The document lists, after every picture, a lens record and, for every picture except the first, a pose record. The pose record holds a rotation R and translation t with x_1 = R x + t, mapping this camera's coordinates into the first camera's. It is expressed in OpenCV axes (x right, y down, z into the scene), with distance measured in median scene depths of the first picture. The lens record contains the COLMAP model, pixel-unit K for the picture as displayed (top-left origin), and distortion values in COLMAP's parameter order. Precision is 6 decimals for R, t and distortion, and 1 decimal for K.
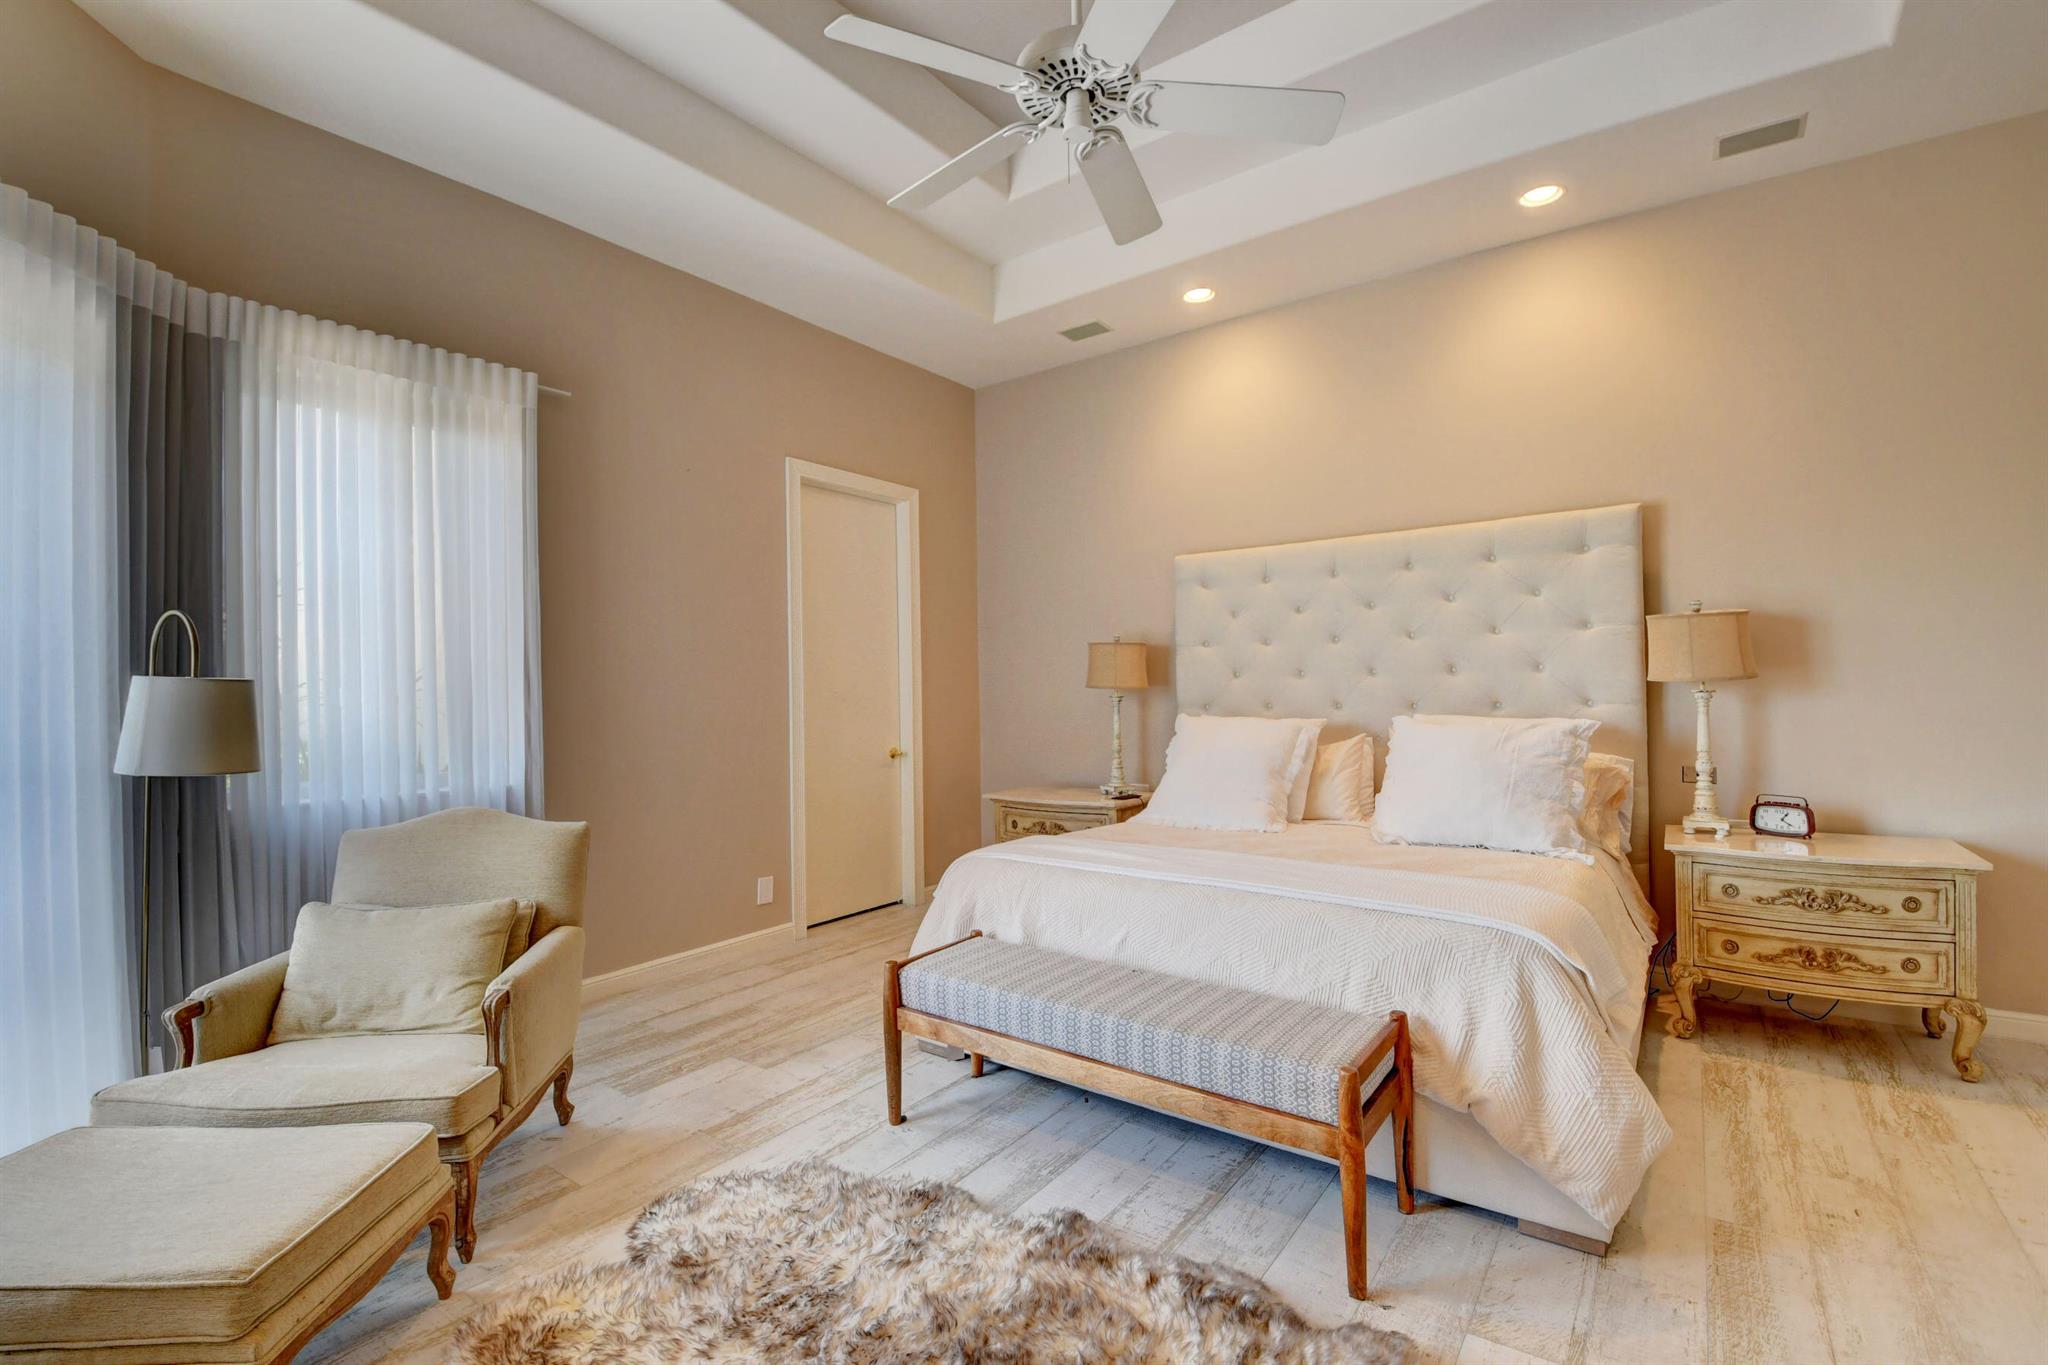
lens RADIAL K [[912.3, 0, 1026.4], [0, 912.3, 688.0], [0, 0, 1]] dist [0.016677, -0.021420]
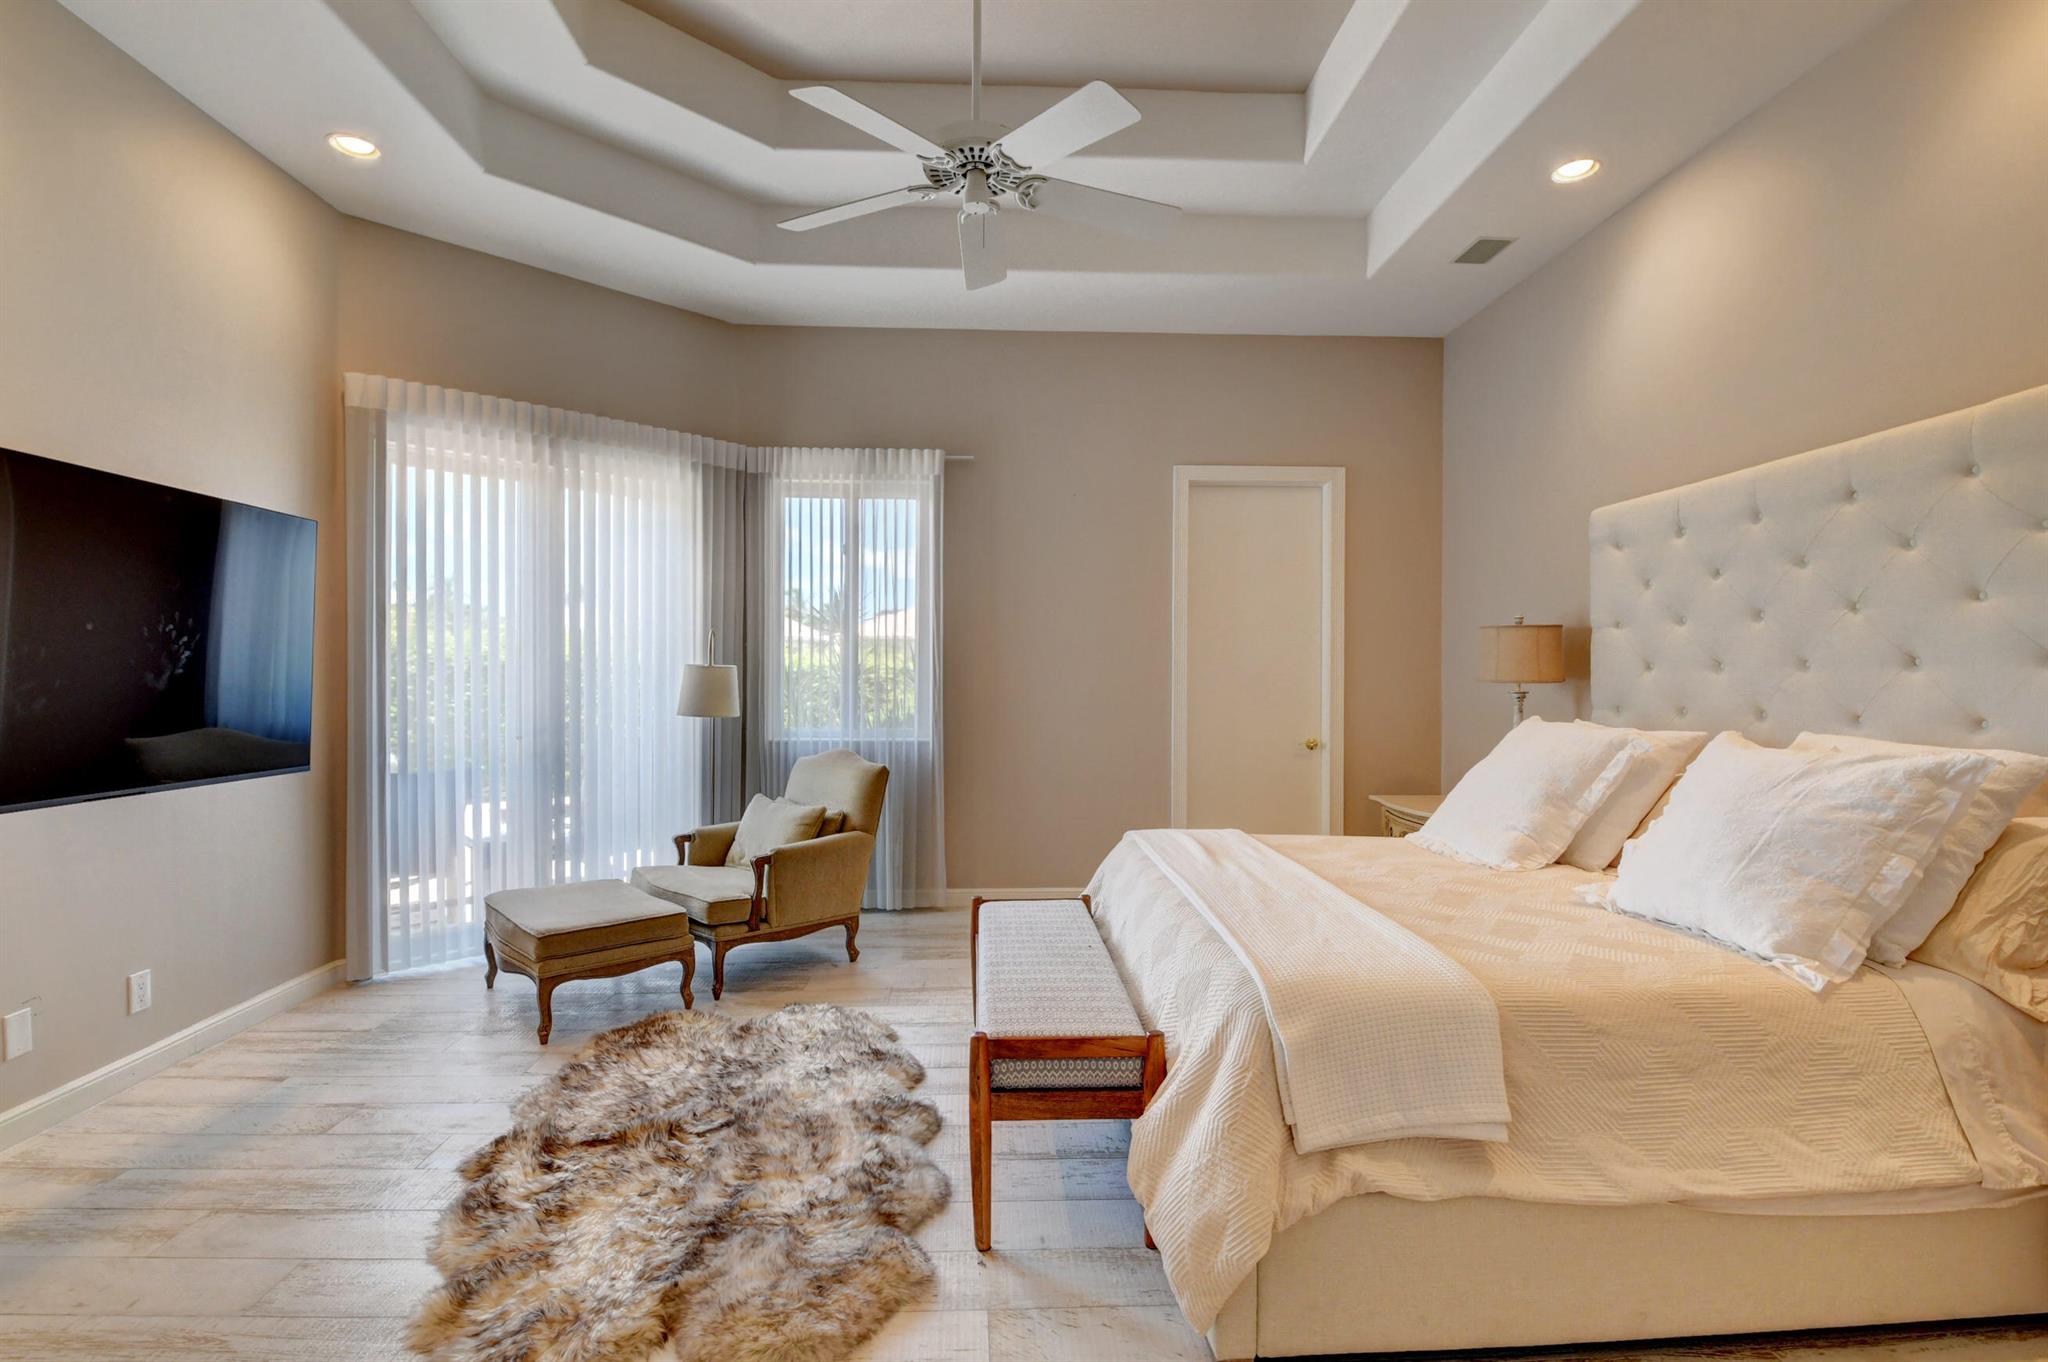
lens RADIAL K [[956.0, 0, 1016.1], [0, 956.0, 680.4], [0, 0, 1]] dist [0.020881, -0.029273]
pose [[0.620551, 0.019253, -0.783929, 0.694120], [-0.011970, 0.999815, 0.015080, -0.011910], [0.784074, 0.000025, 0.620667, 0.178550]]
